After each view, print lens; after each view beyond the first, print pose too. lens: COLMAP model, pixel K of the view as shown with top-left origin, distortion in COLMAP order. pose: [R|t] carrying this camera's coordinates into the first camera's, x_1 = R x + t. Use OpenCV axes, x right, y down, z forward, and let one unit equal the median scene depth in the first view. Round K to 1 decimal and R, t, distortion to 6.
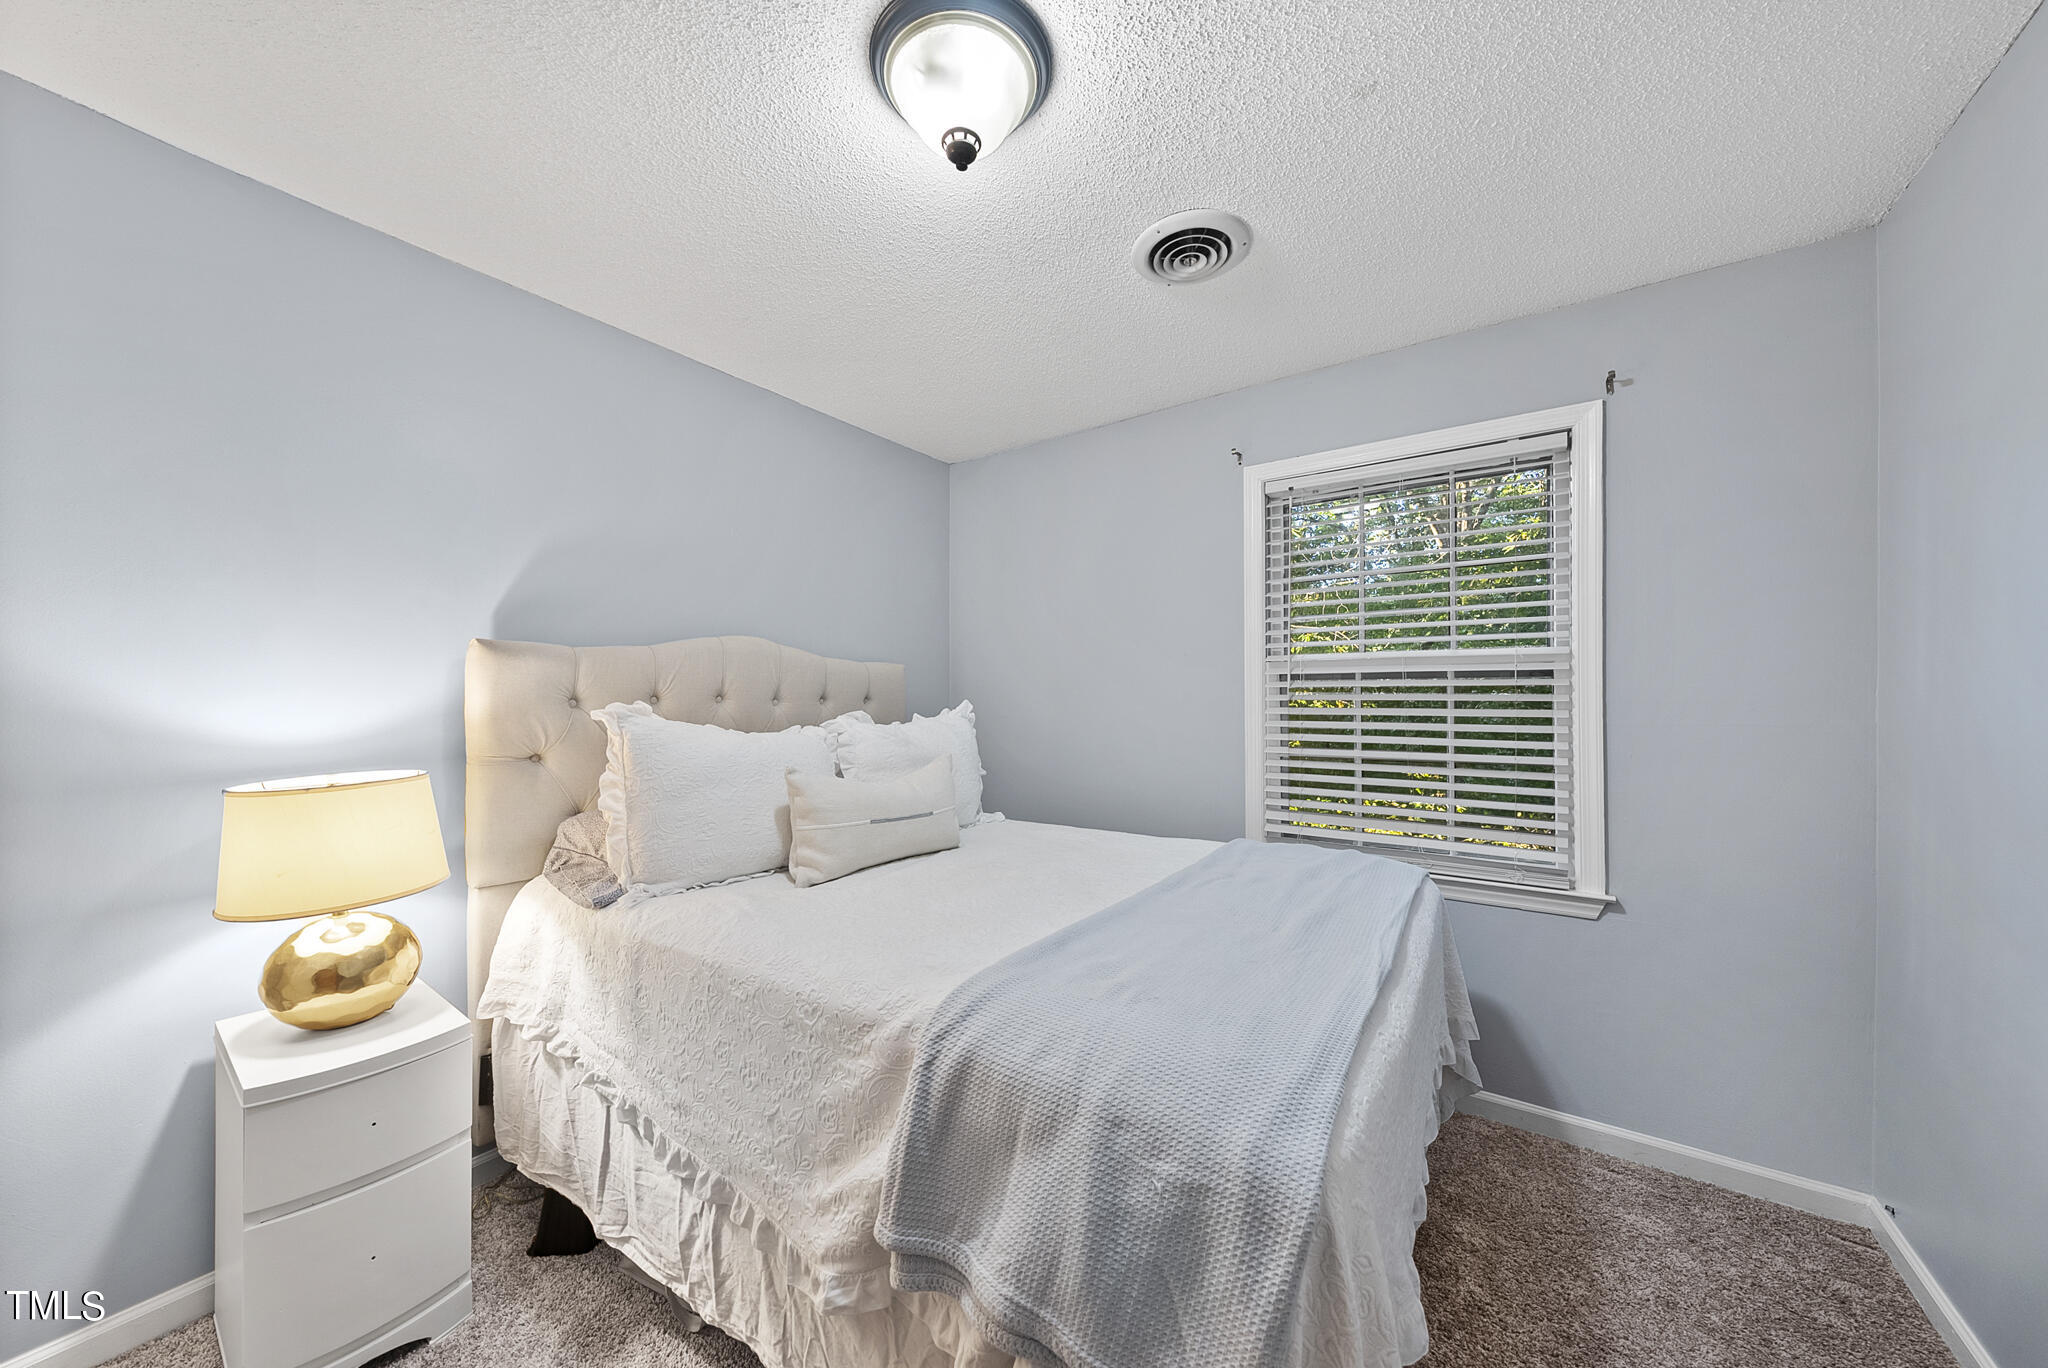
lens RADIAL K [[703.5, 0, 1034.2], [0, 703.5, 701.3], [0, 0, 1]] dist [-0.005342, 0.000833]
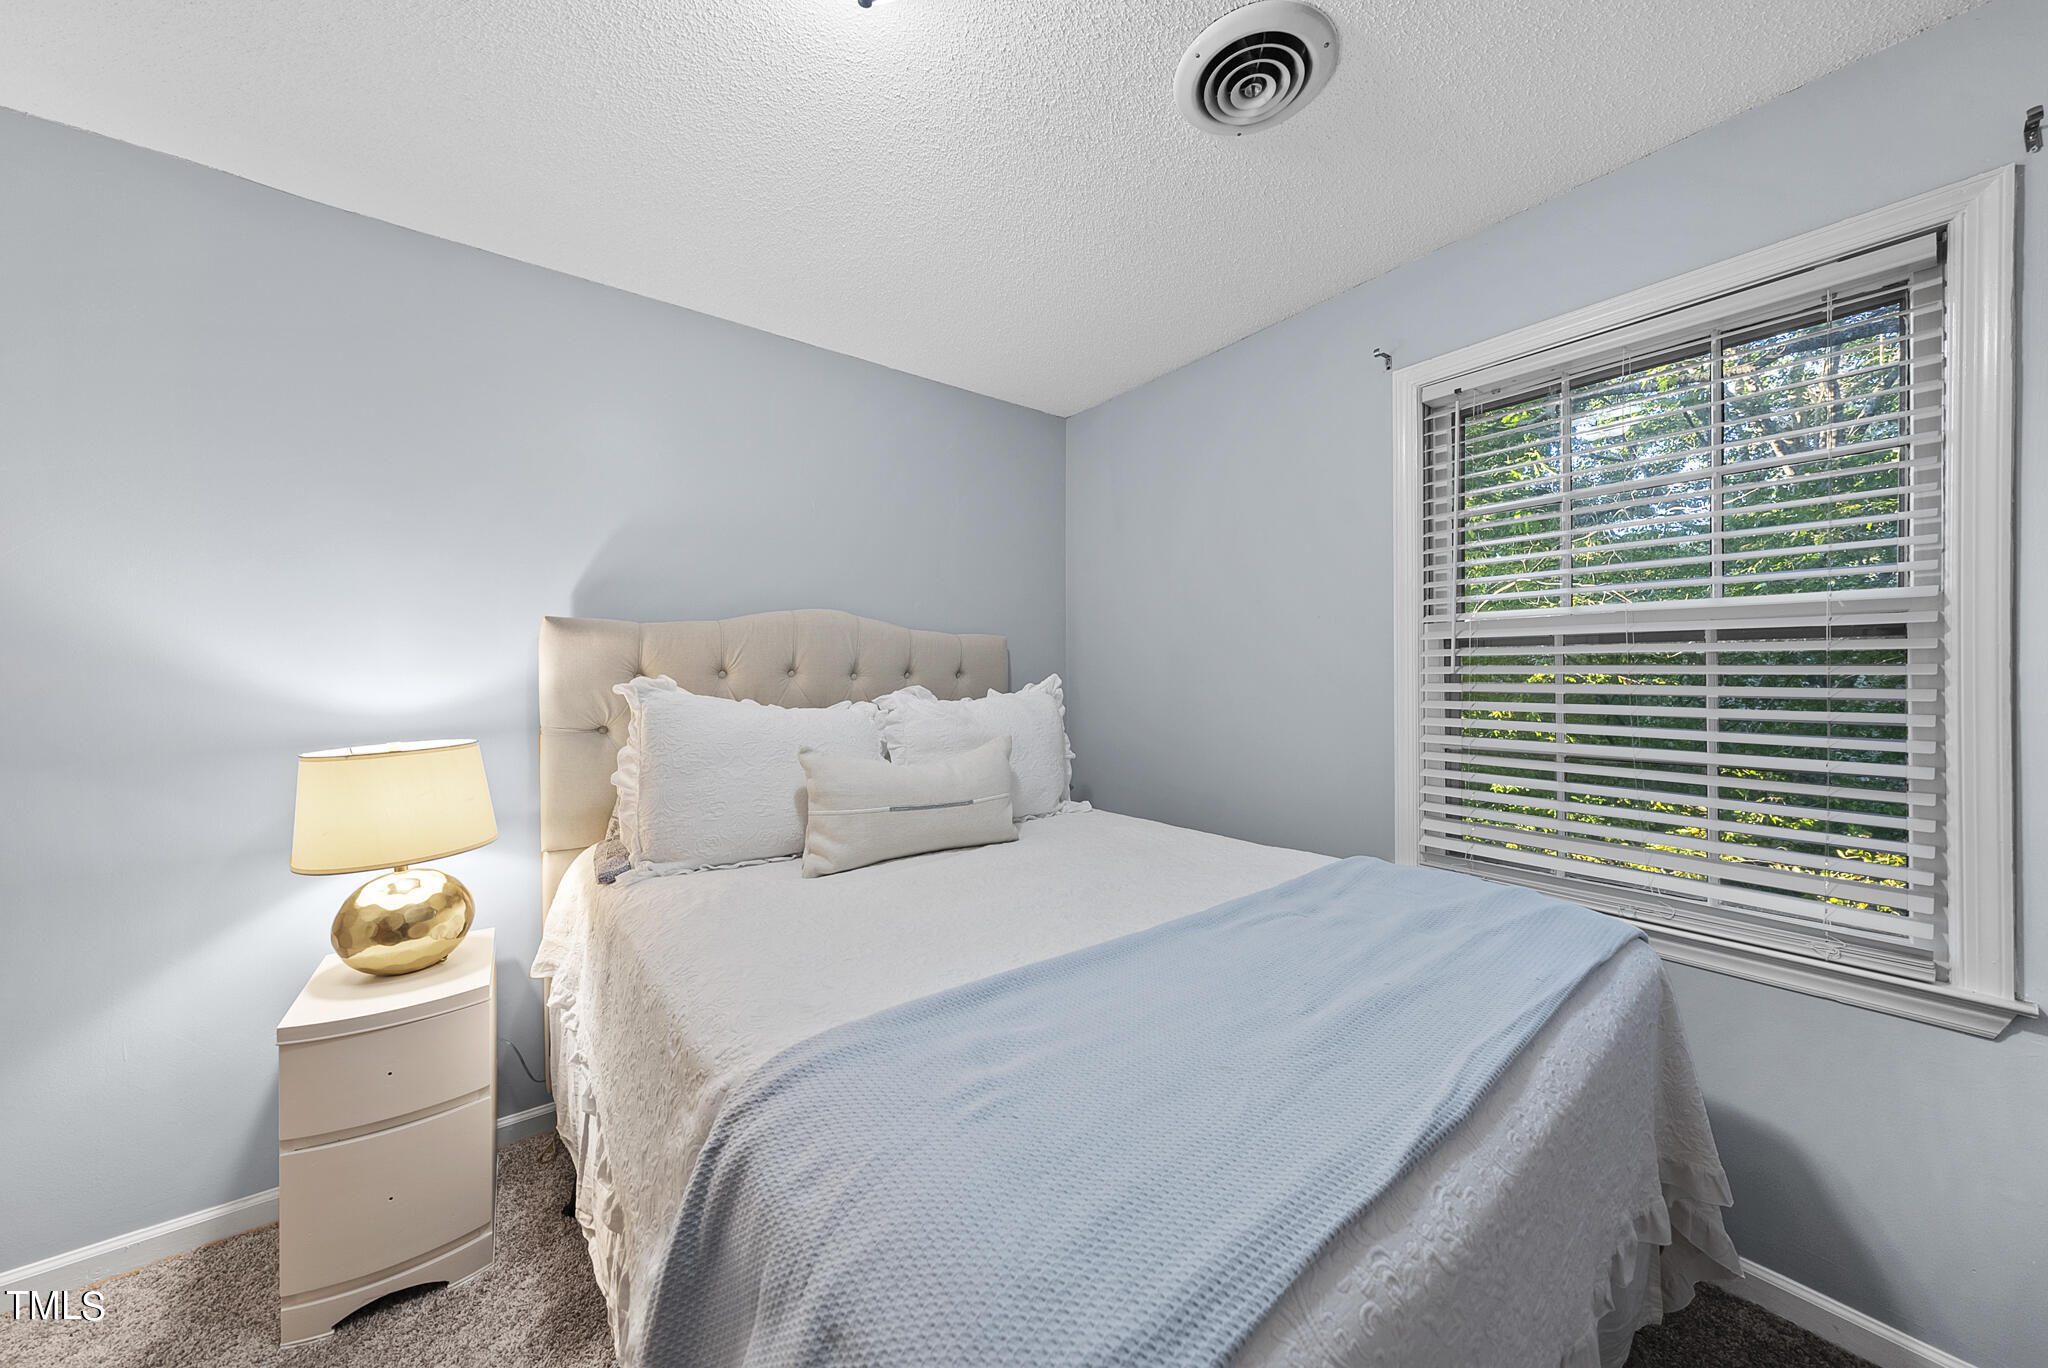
lens RADIAL K [[703.5, 0, 1030.7], [0, 703.5, 679.9], [0, 0, 1]] dist [-0.005342, 0.000833]
pose [[0.953316, 0.001535, -0.301972, 0.220073], [0.000383, 0.999980, 0.006291, 0.000246], [0.301975, -0.006113, 0.953296, 0.206916]]
